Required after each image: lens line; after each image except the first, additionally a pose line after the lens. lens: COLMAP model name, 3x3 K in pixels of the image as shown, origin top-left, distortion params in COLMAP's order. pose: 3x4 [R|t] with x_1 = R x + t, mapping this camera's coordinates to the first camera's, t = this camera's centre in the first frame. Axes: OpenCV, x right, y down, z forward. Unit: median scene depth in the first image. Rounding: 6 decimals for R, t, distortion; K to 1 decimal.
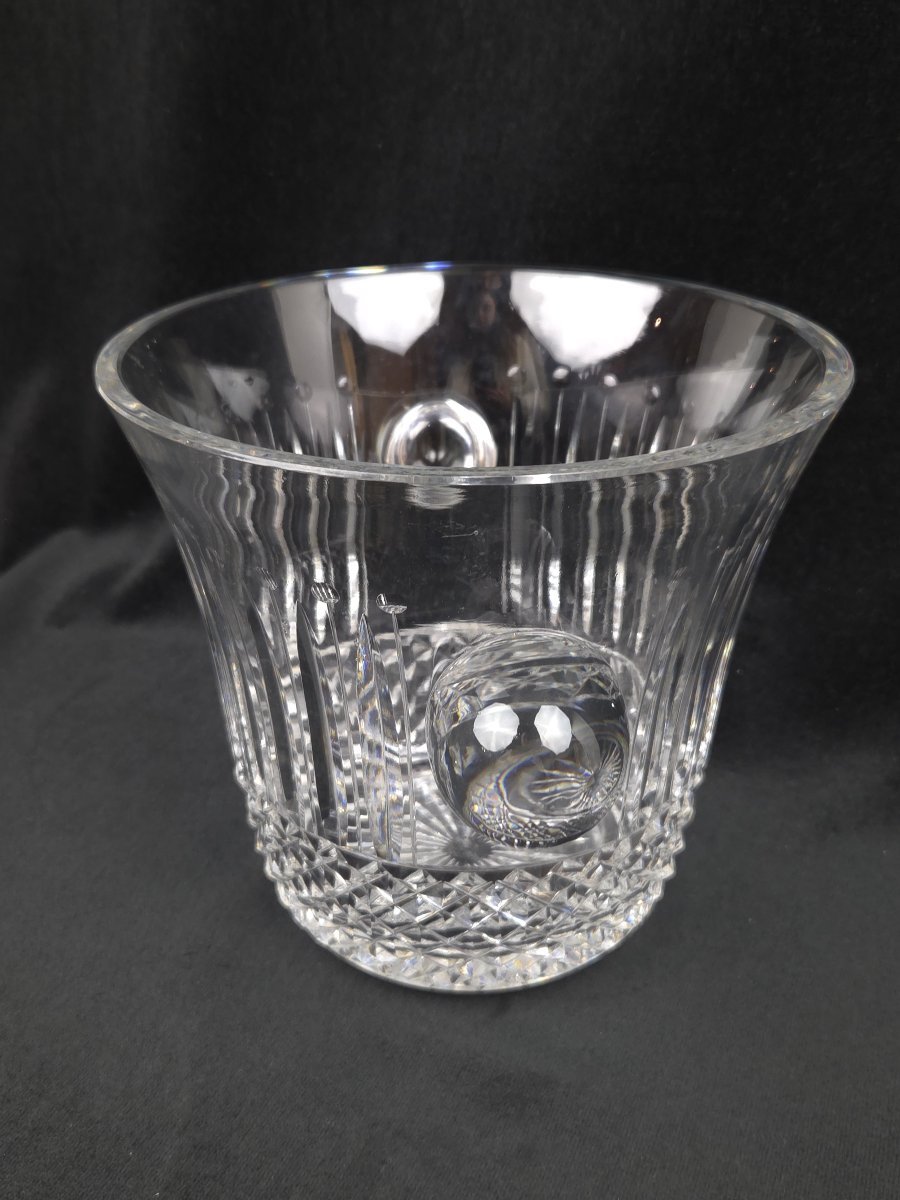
lens RADIAL K [[1146.8, 0, 446.4], [0, 1146.8, 598.5], [0, 0, 1]] dist [0.030665, 0.000000]
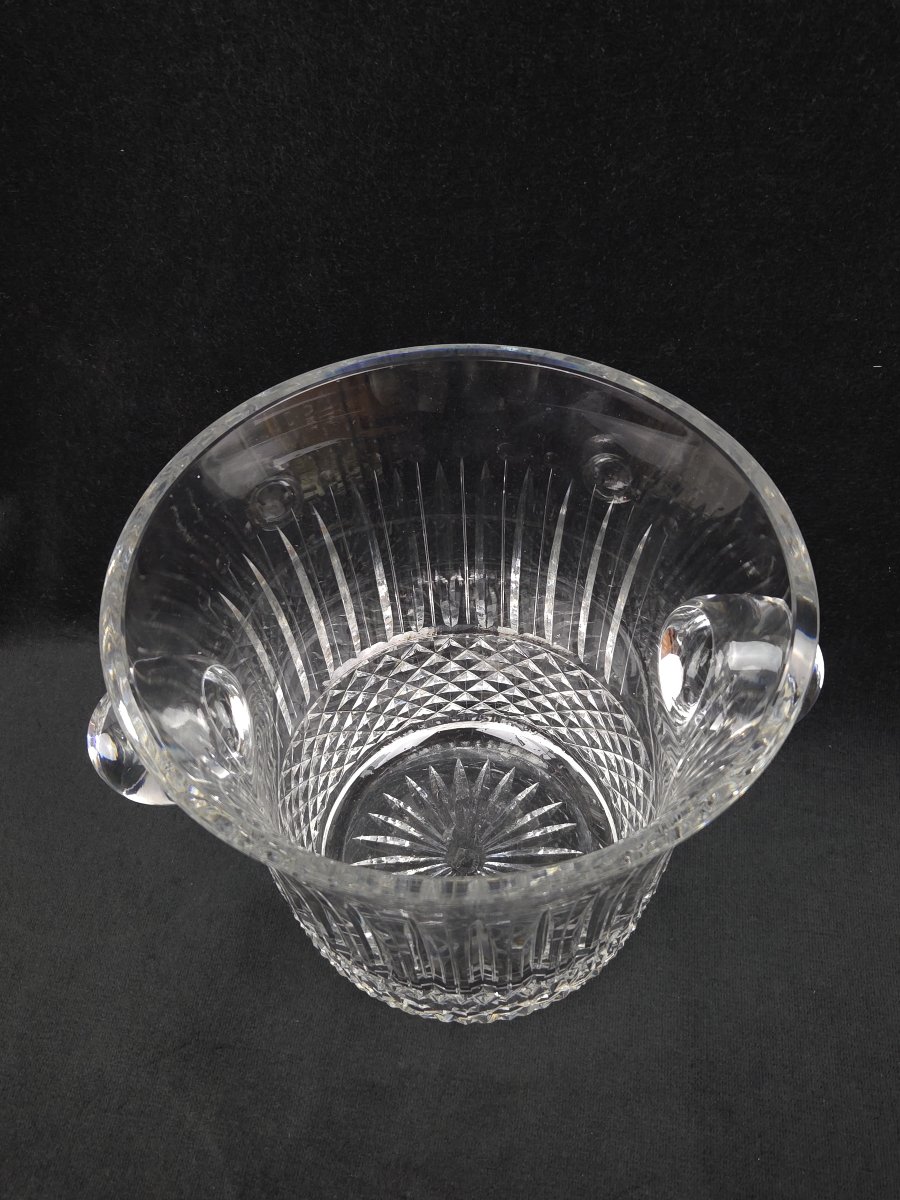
lens RADIAL K [[1146.8, 0, 443.6], [0, 1146.8, 606.8], [0, 0, 1]] dist [0.030665, 0.000000]
pose [[0.960883, -0.232996, 0.149722, -0.041797], [0.157271, 0.904022, 0.397504, -0.471342], [-0.227969, -0.358408, 0.905303, 0.035845]]
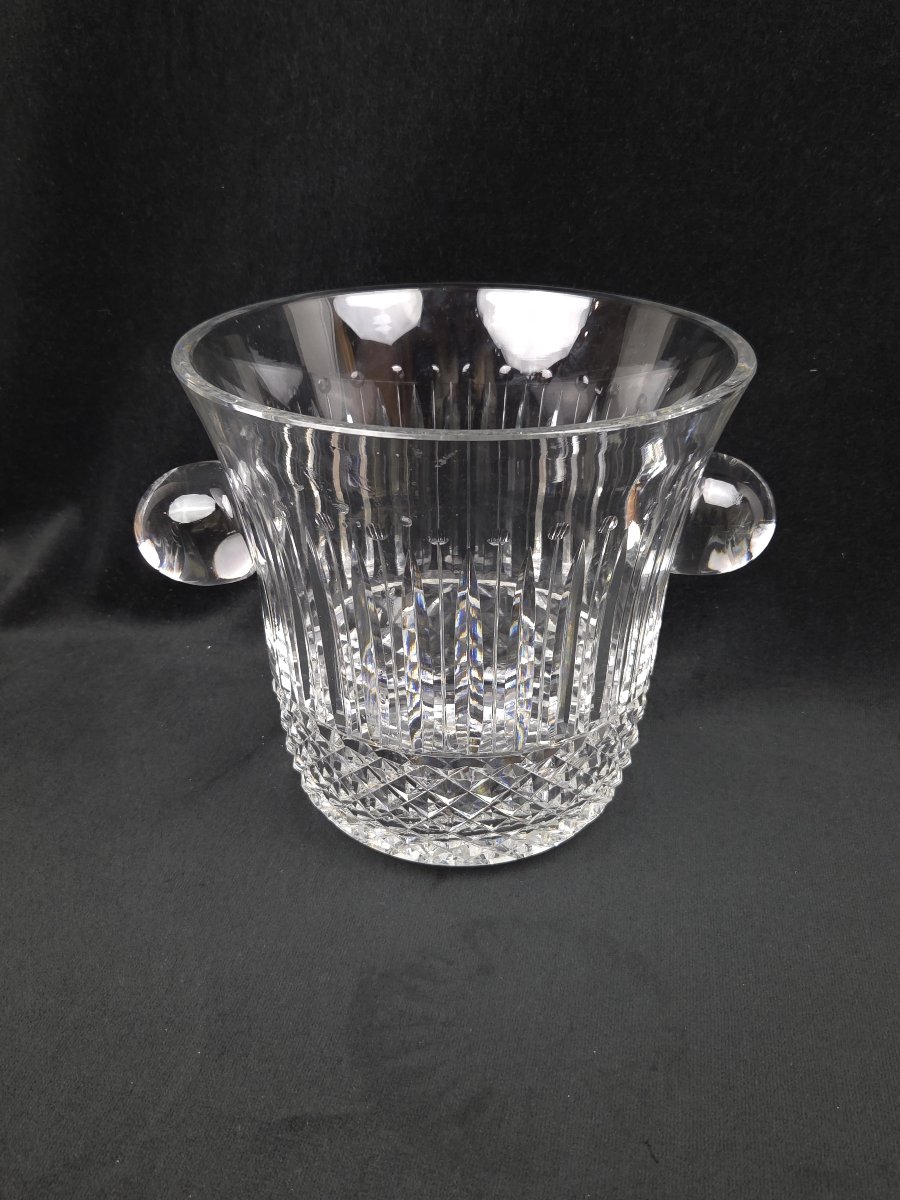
lens RADIAL K [[1146.8, 0, 433.8], [0, 1146.8, 607.0], [0, 0, 1]] dist [0.030665, 0.000000]
pose [[0.972397, -0.102678, 0.209525, -0.164536], [0.105596, 0.994405, -0.002762, 0.059206], [-0.208070, 0.024811, 0.977799, -0.192069]]
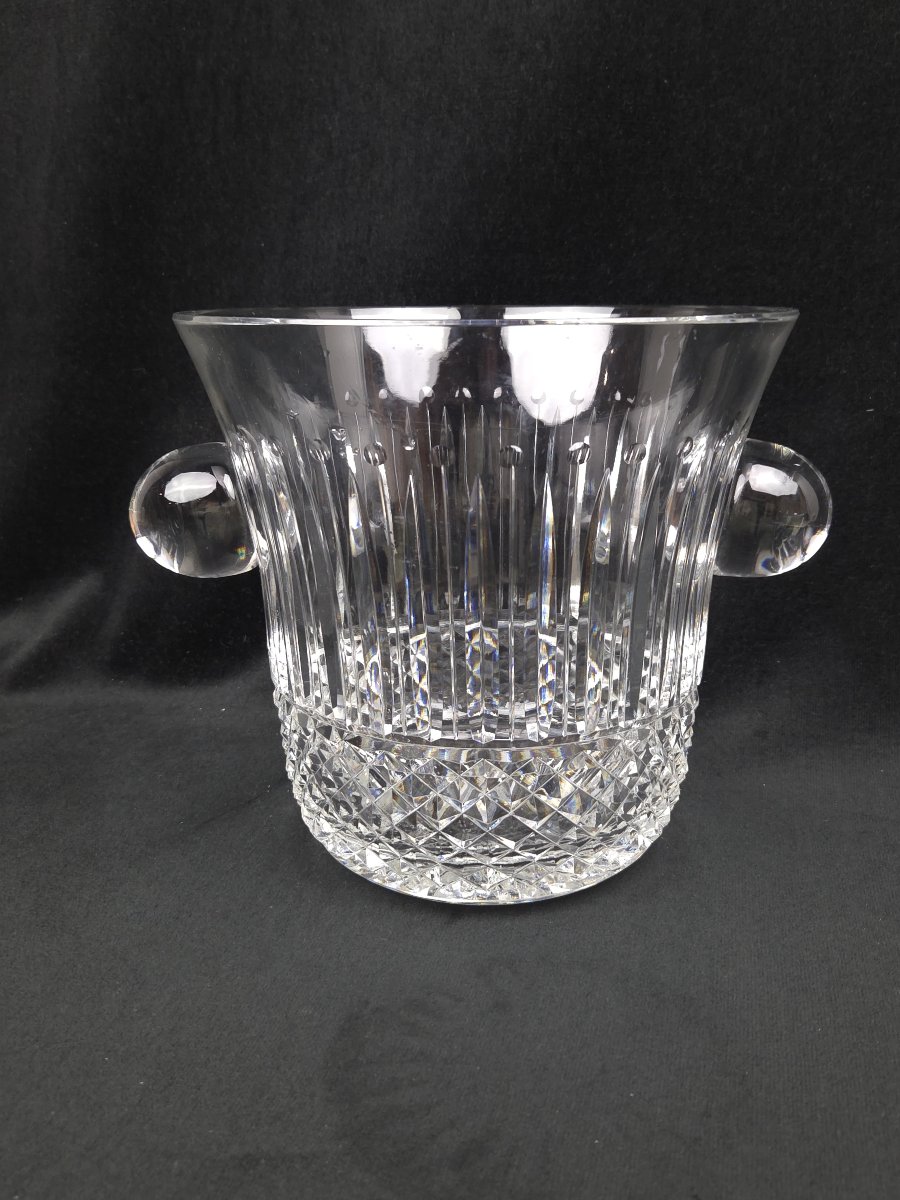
lens RADIAL K [[1146.8, 0, 459.6], [0, 1146.8, 596.2], [0, 0, 1]] dist [0.030665, 0.000000]
pose [[0.982049, -0.049113, 0.182122, -0.108960], [0.089372, 0.971407, -0.219959, 0.266381], [-0.166112, 0.232287, 0.958358, -0.069376]]
